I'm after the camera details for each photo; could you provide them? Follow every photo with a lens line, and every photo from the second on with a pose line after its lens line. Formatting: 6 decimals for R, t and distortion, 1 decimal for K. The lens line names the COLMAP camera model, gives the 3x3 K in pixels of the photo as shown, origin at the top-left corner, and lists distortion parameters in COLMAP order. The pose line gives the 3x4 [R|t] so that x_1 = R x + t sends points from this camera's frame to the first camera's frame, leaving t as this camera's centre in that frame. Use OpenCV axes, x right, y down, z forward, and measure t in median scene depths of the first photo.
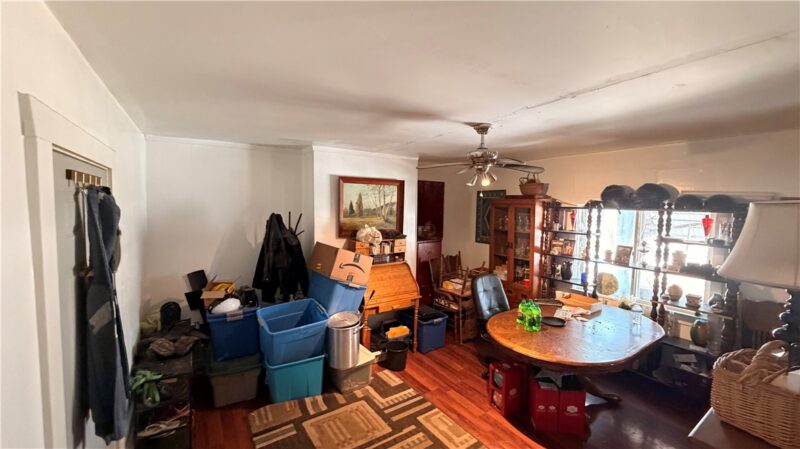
lens RADIAL K [[320.9, 0, 400.0], [0, 320.9, 224.5], [0, 0, 1]] dist [0.000552, 0.000027]
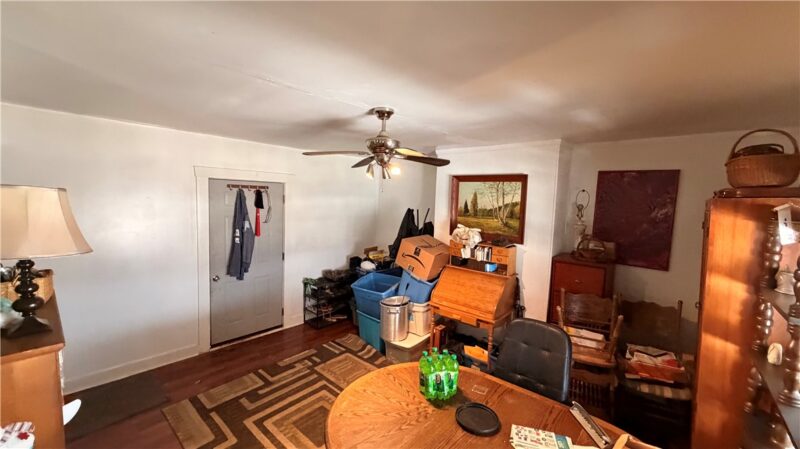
lens RADIAL K [[320.9, 0, 400.0], [0, 320.9, 224.5], [0, 0, 1]] dist [0.000552, 0.000027]
pose [[0.253097, 0.081631, -0.963991, 0.734341], [-0.097034, 0.993551, 0.058658, -0.036167], [0.962562, 0.078693, 0.259386, 0.550069]]
